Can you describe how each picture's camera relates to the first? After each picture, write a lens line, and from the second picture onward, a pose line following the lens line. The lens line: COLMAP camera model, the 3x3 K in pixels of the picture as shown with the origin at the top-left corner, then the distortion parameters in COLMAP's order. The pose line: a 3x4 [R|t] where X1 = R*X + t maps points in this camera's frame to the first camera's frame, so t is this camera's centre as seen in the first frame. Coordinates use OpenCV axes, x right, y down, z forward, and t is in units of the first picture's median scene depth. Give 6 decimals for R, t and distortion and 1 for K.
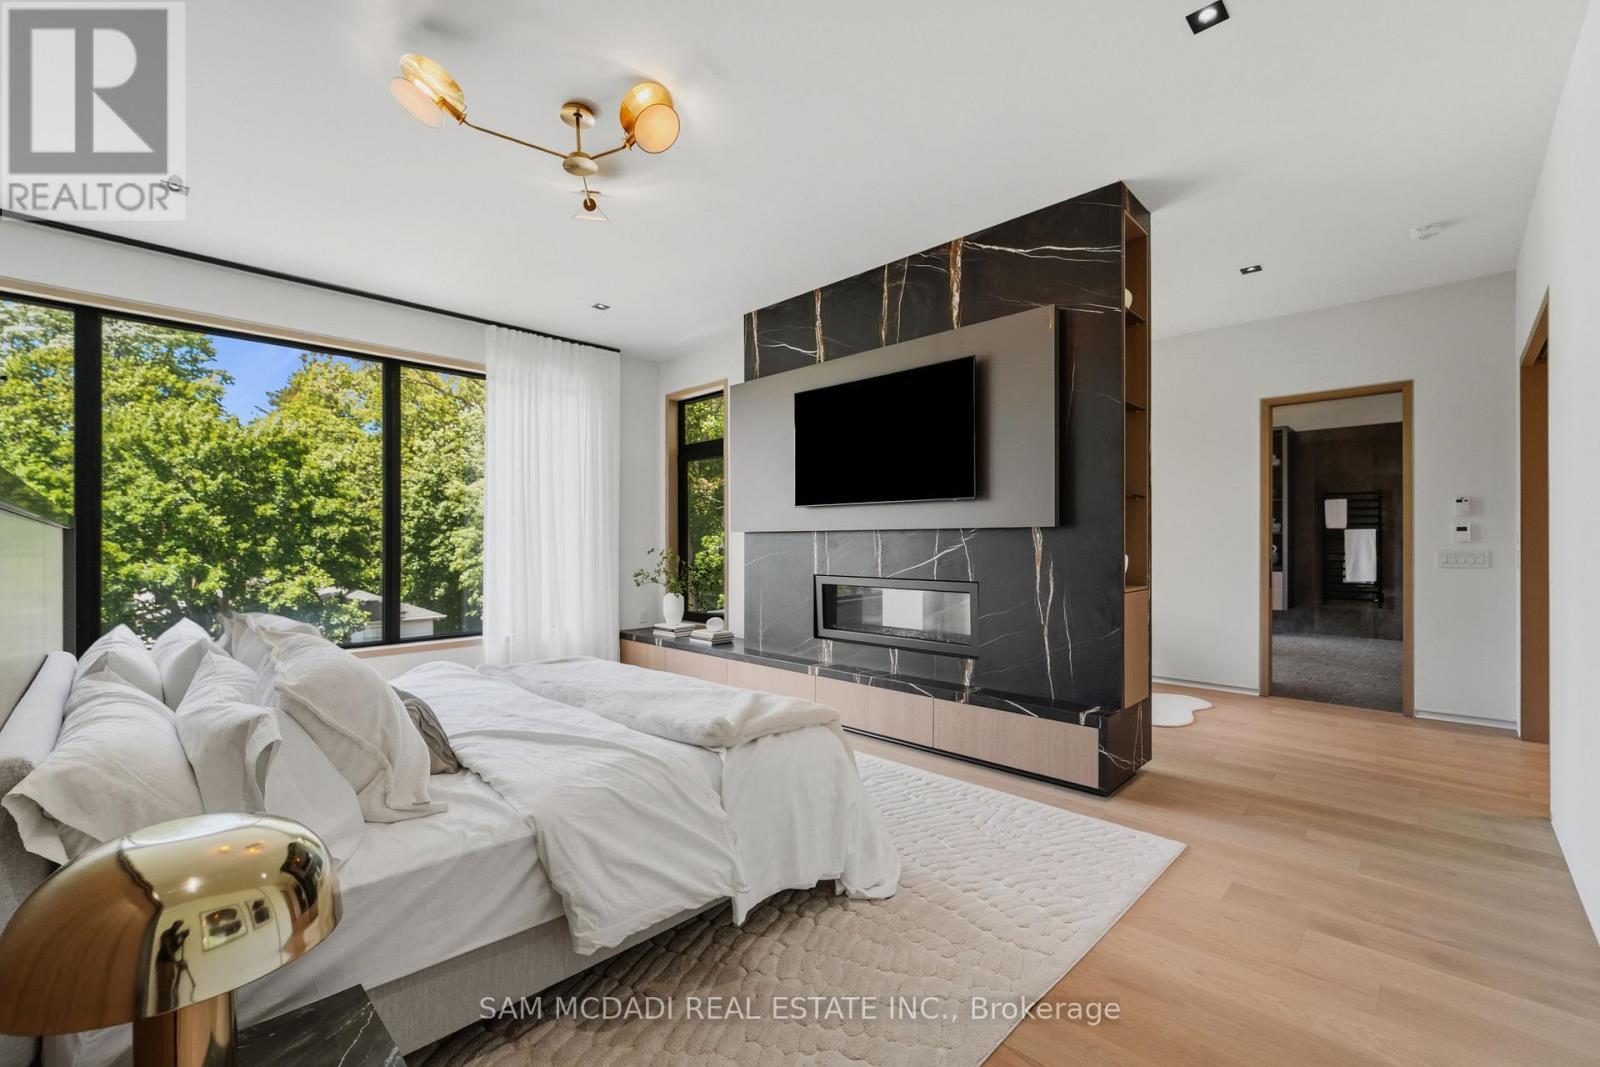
lens RADIAL K [[668.1, 0, 799.0], [0, 668.1, 542.8], [0, 0, 1]] dist [-0.002164, -0.002206]
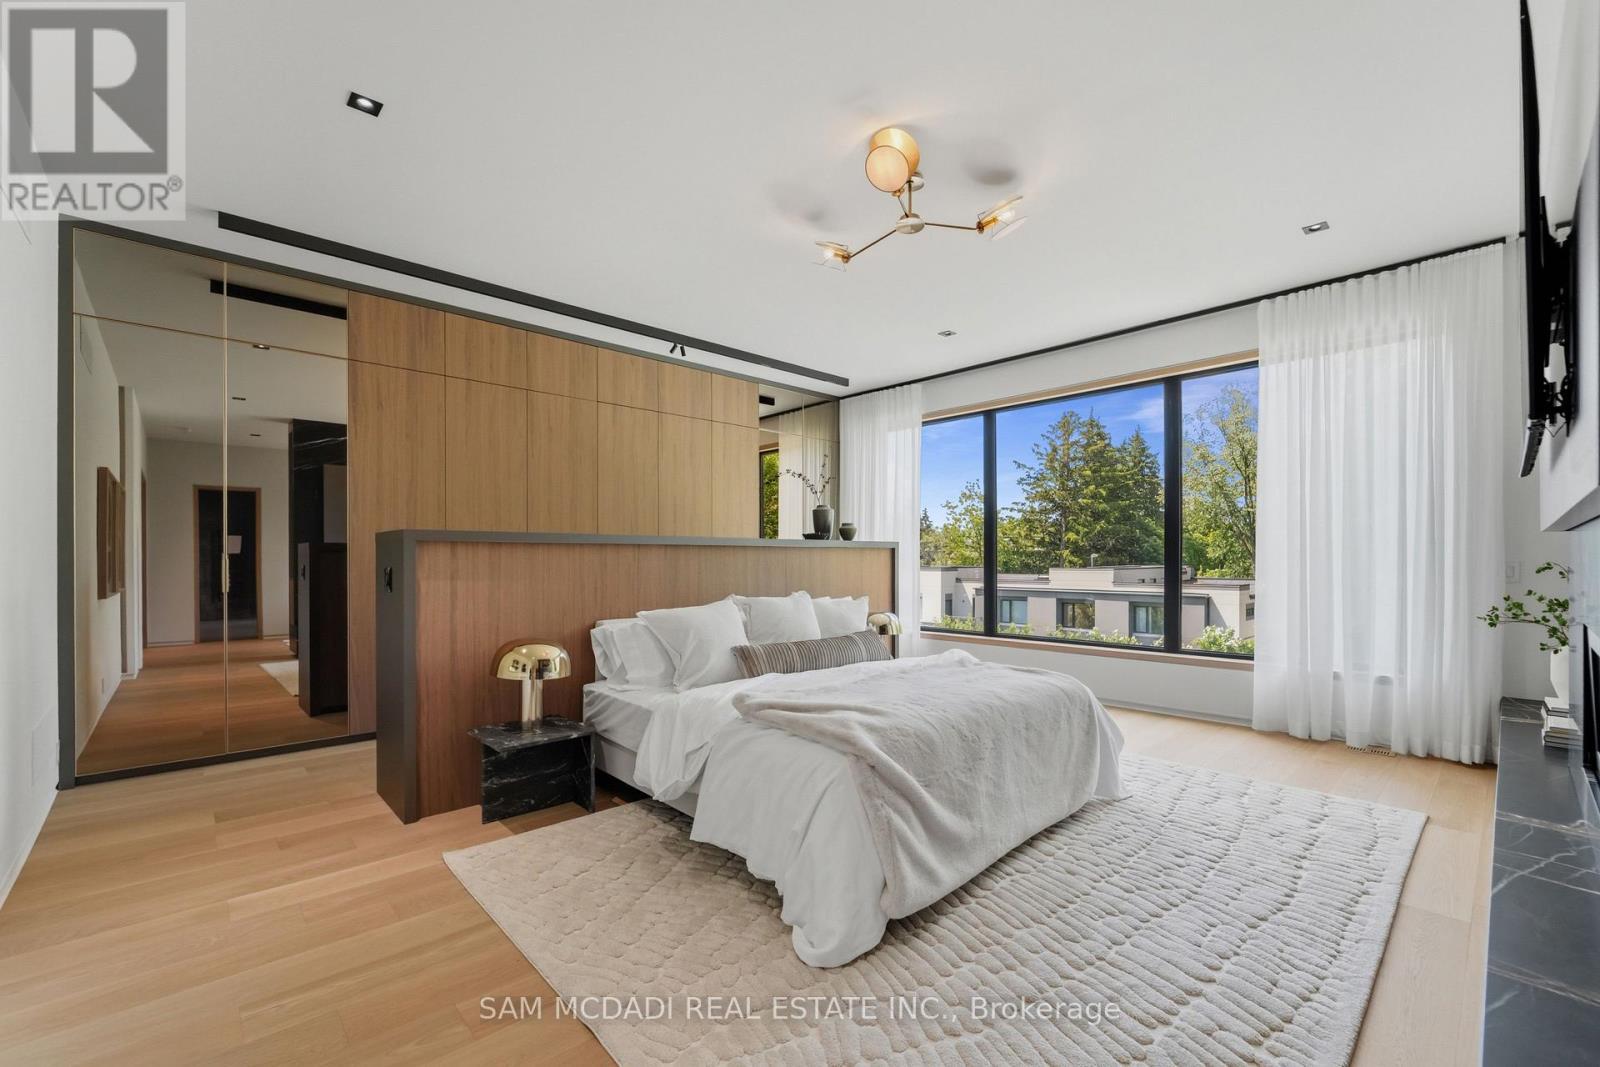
lens RADIAL K [[668.1, 0, 798.5], [0, 668.1, 549.9], [0, 0, 1]] dist [-0.002164, -0.002206]
pose [[-0.035298, -0.008395, -0.999342, 0.425384], [0.007904, 0.999931, -0.008679, -0.003621], [0.999346, -0.008206, -0.035229, 0.446042]]
